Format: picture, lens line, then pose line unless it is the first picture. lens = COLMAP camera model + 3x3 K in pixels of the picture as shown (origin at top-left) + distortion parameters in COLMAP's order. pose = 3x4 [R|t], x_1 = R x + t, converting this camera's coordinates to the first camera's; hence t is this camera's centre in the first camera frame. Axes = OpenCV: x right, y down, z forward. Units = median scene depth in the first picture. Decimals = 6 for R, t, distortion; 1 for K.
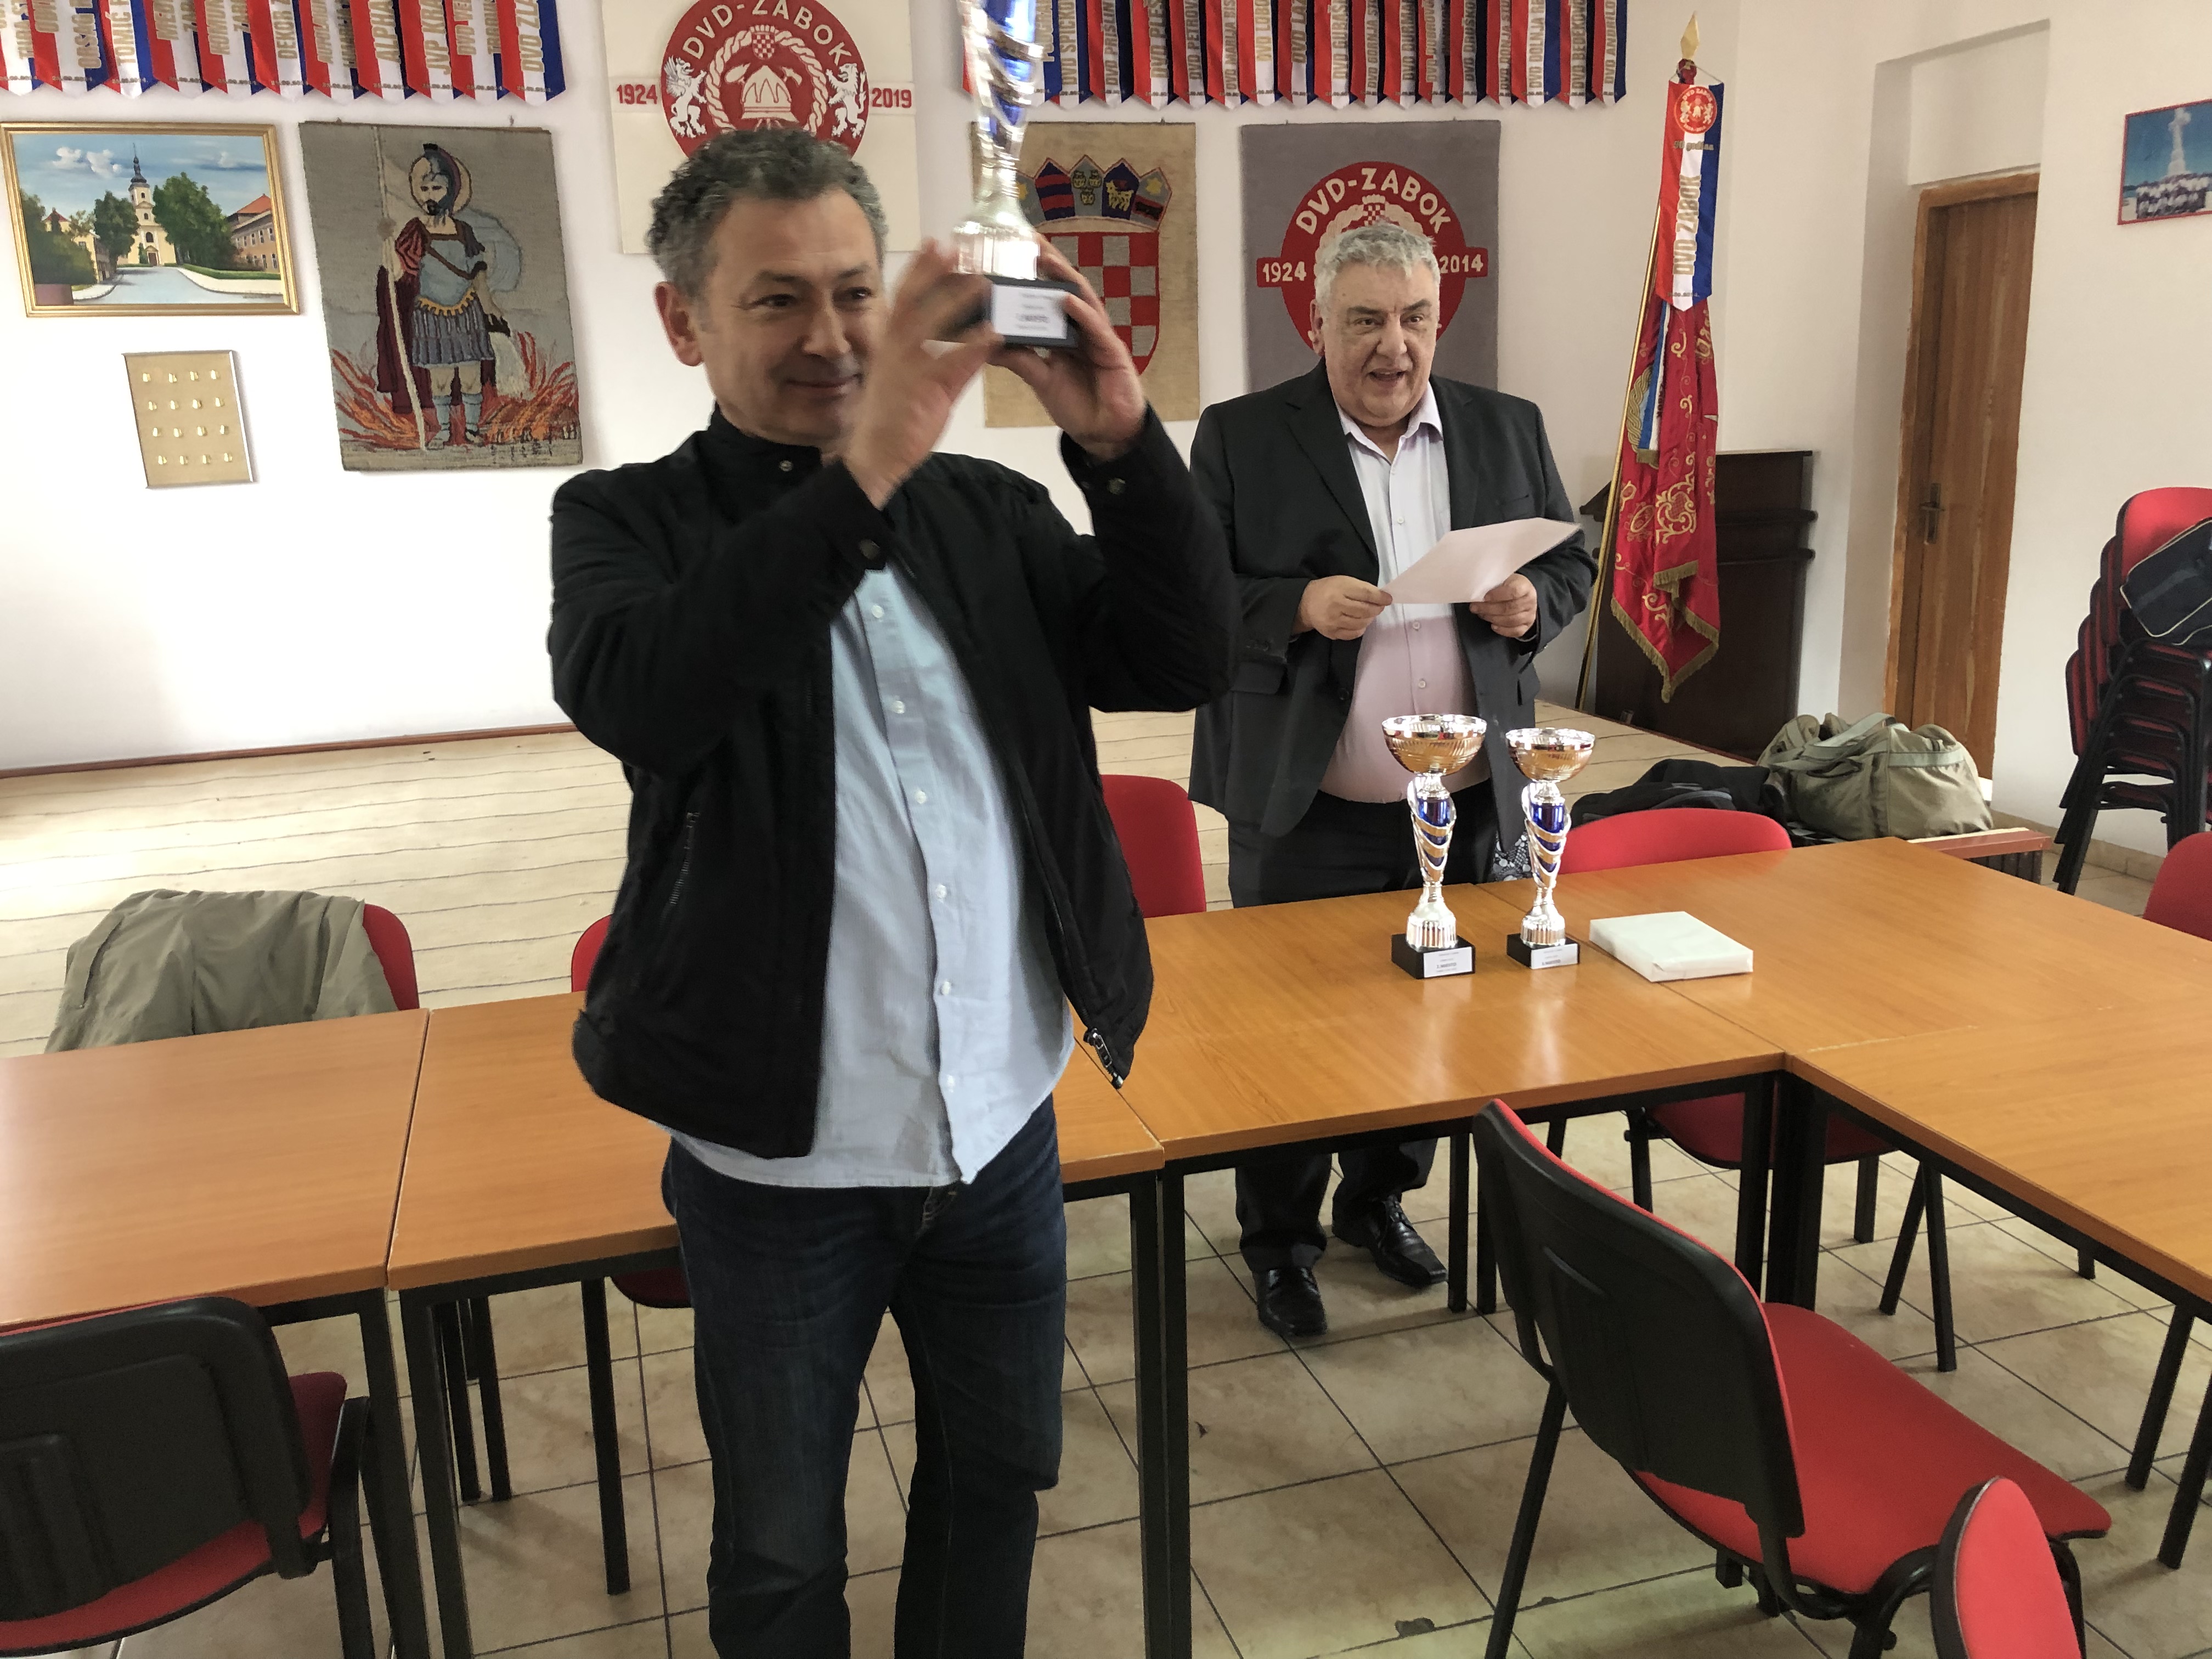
lens RADIAL K [[1825.9, 0, 1101.3], [0, 1825.9, 805.8], [0, 0, 1]] dist [0.003237, 0.017290]
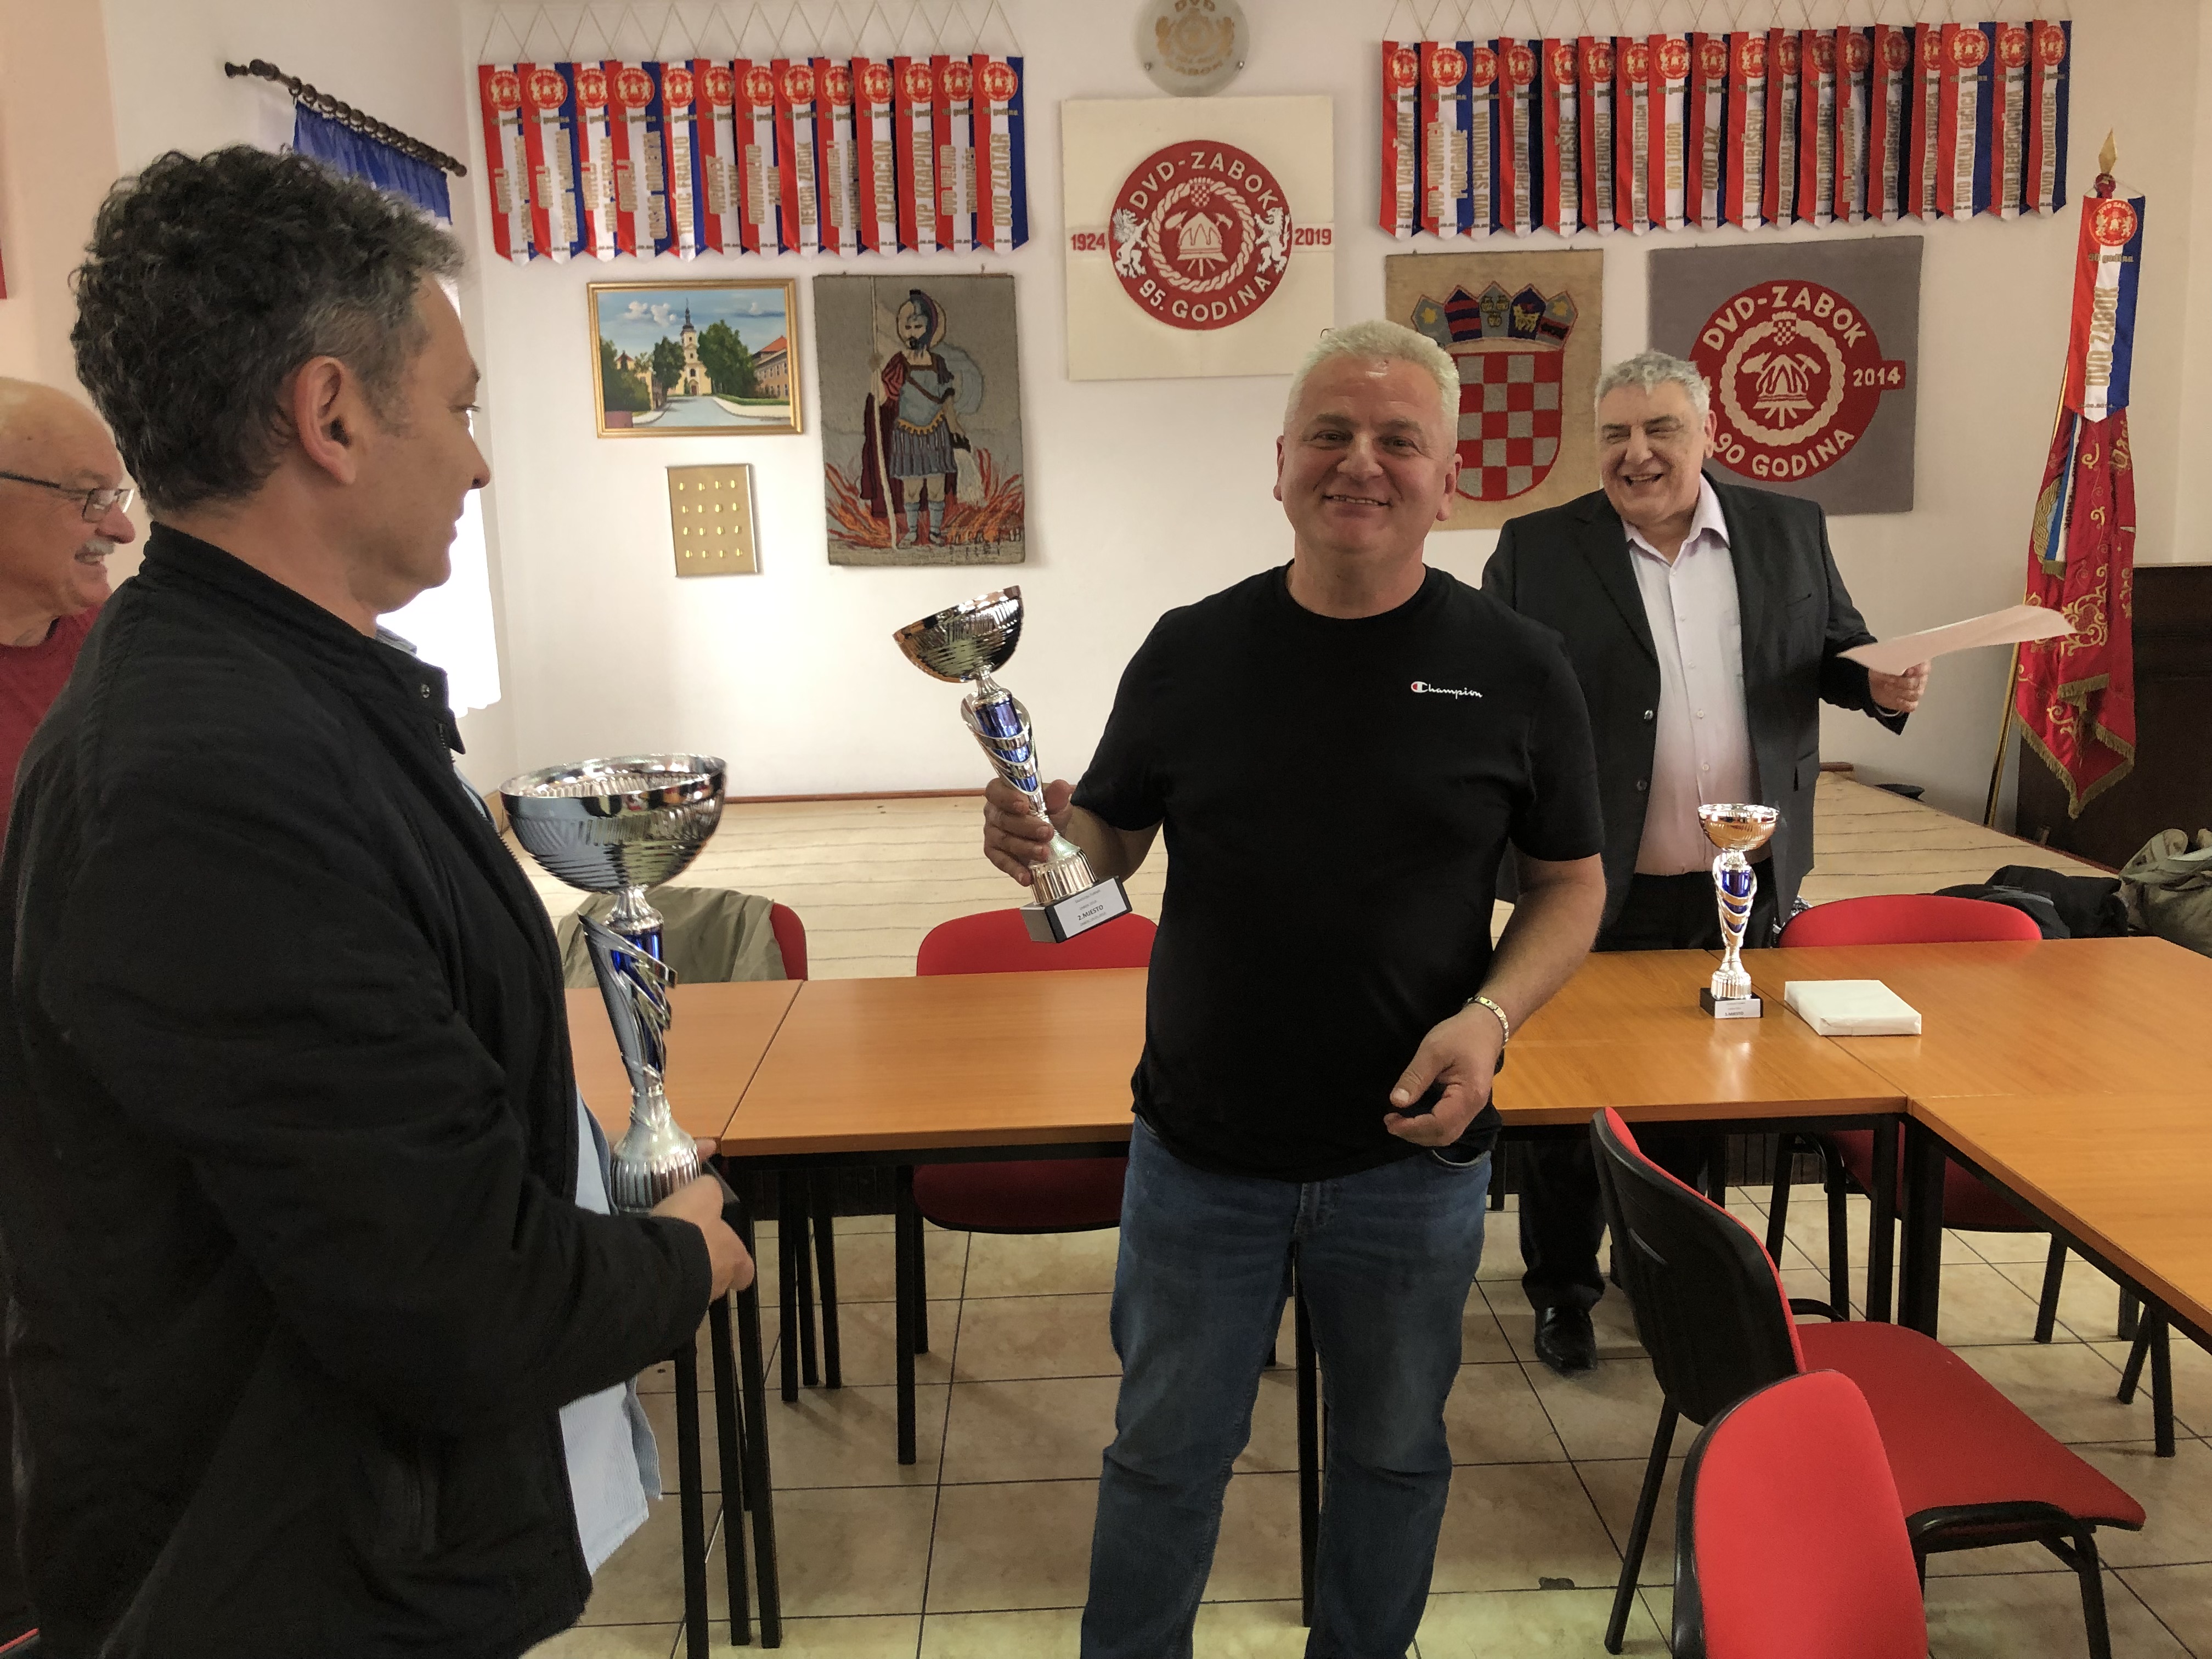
lens RADIAL K [[1825.9, 0, 1105.3], [0, 1825.9, 802.8], [0, 0, 1]] dist [0.003237, 0.017290]
pose [[0.964667, 0.047664, -0.259124, 0.068930], [-0.062364, 0.996860, -0.048804, 0.015765], [0.255984, 0.063240, 0.964610, -0.077613]]
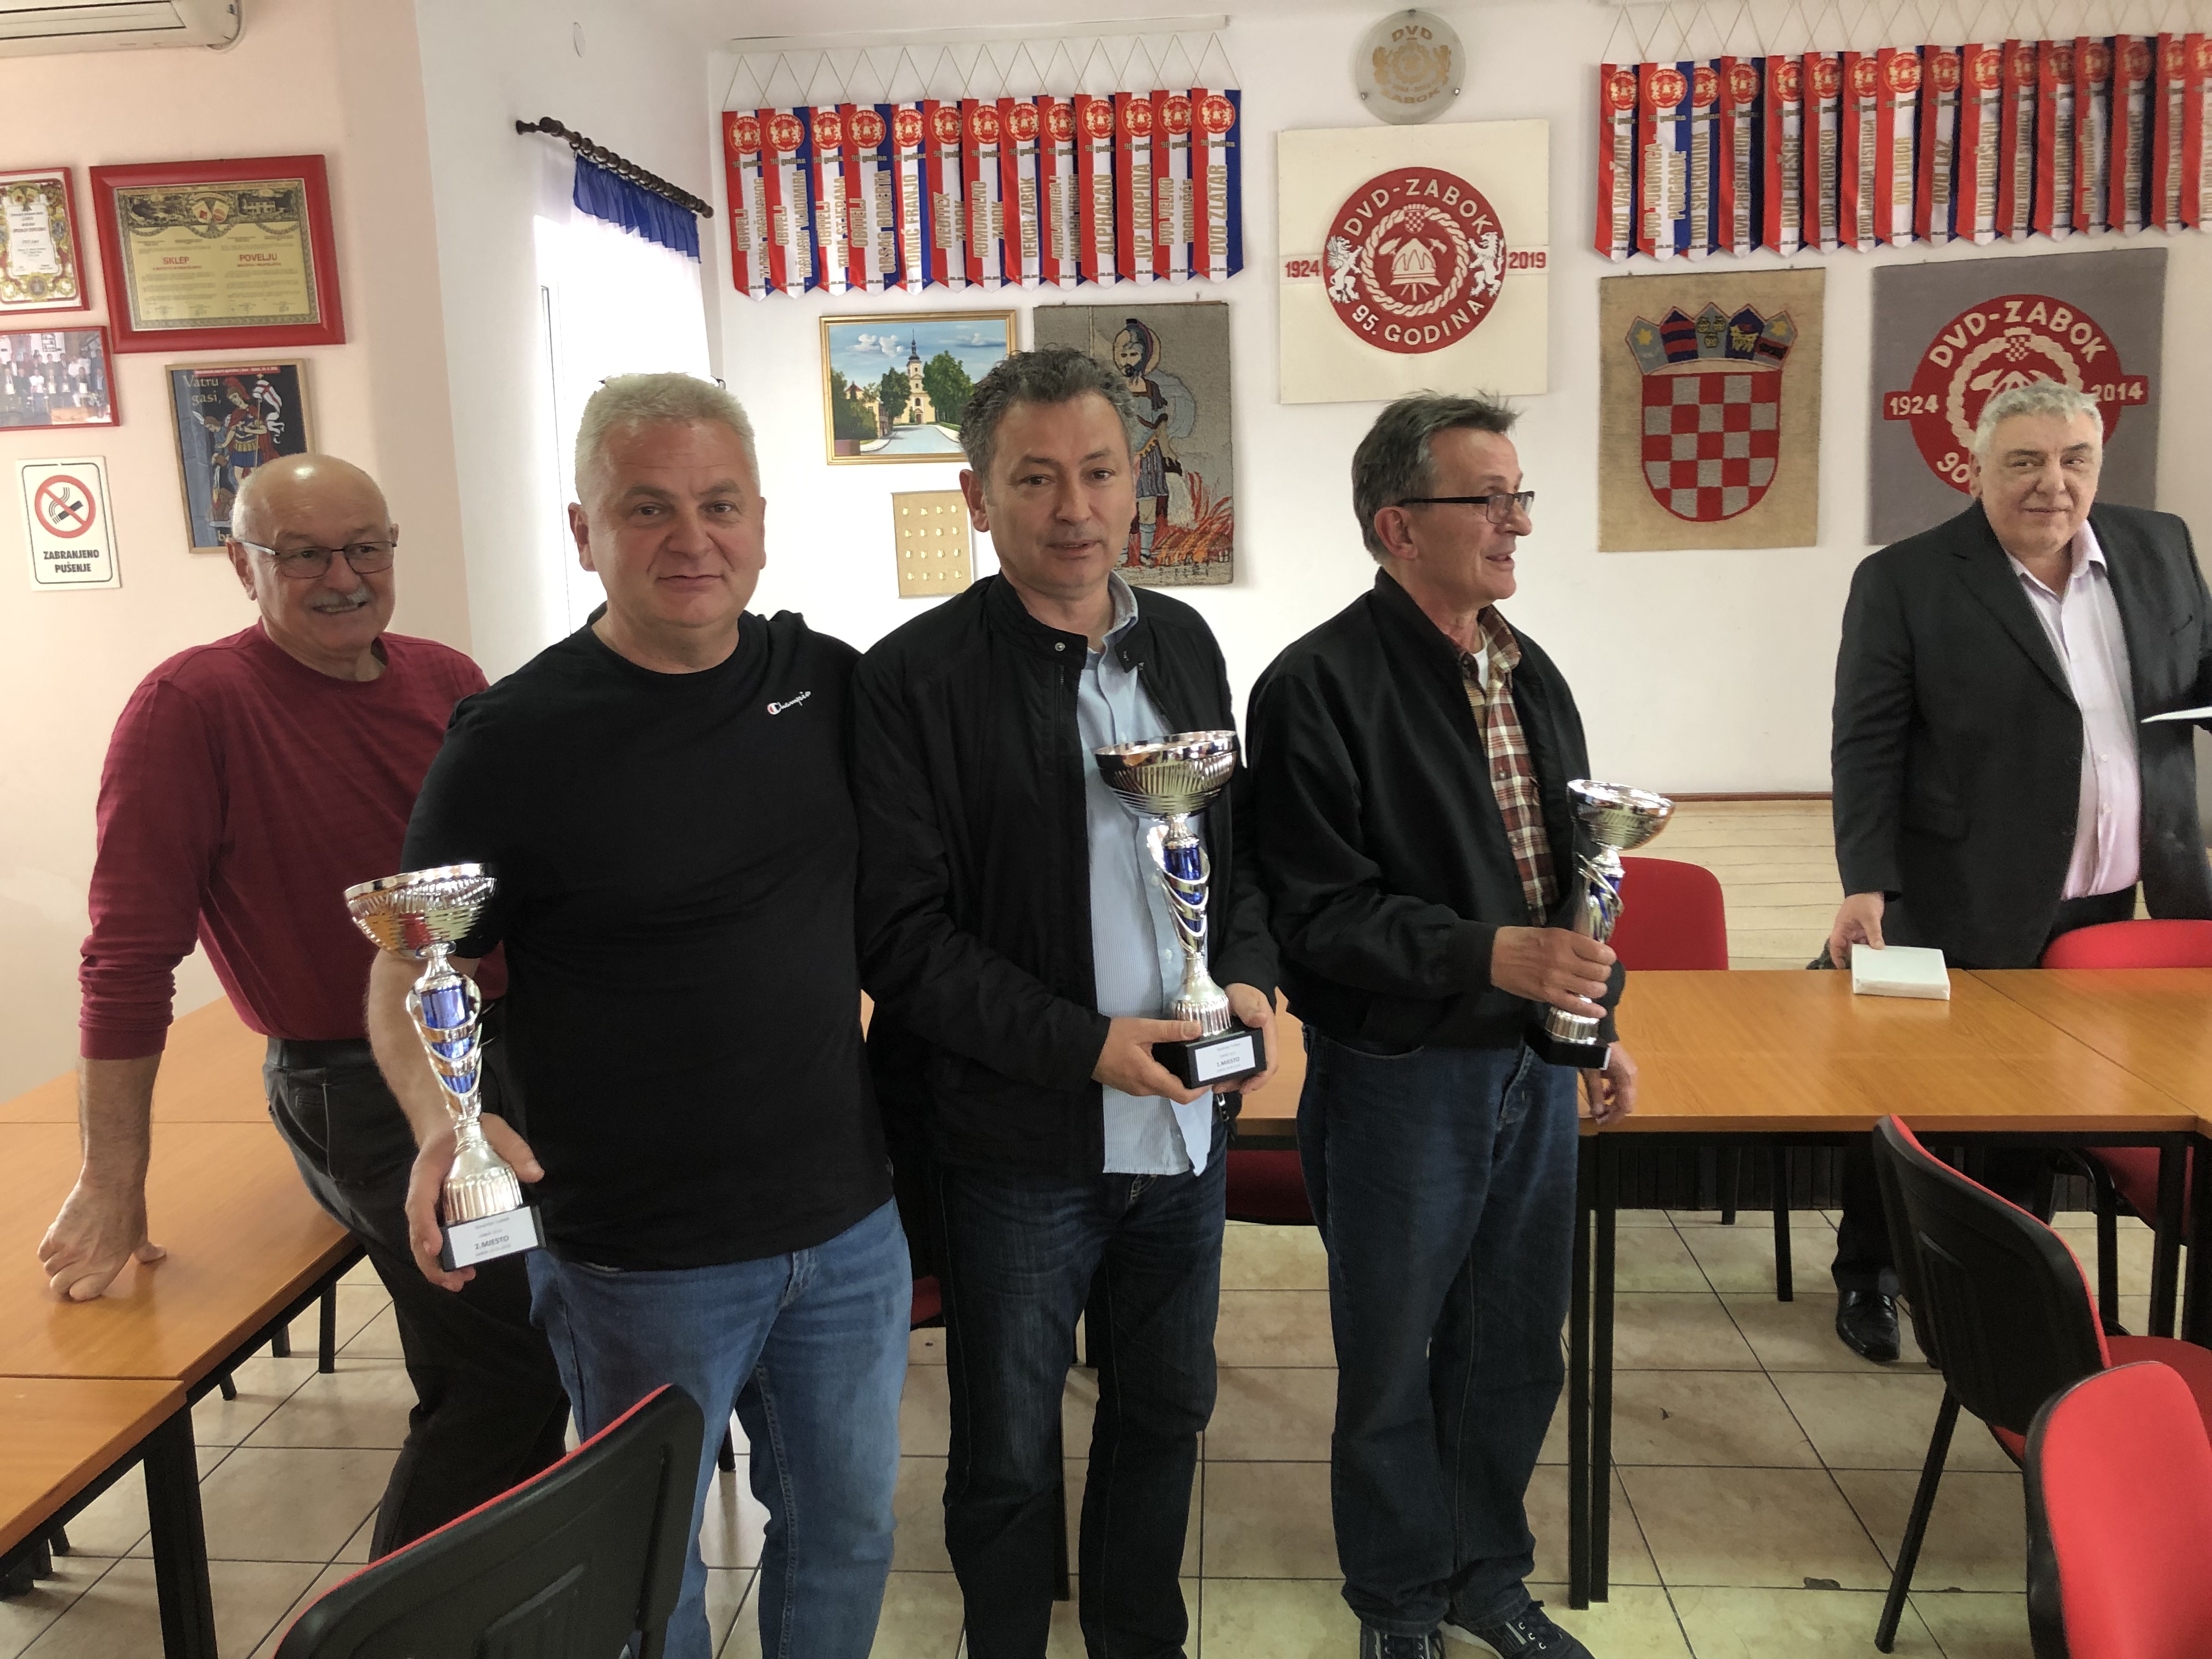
lens RADIAL K [[1825.9, 0, 1077.5], [0, 1825.9, 815.9], [0, 0, 1]] dist [0.003237, 0.017290]
pose [[0.933083, 0.058968, -0.354794, 0.045825], [-0.080174, 0.995748, -0.045355, 0.022016], [0.350611, 0.070765, 0.933844, -0.112873]]
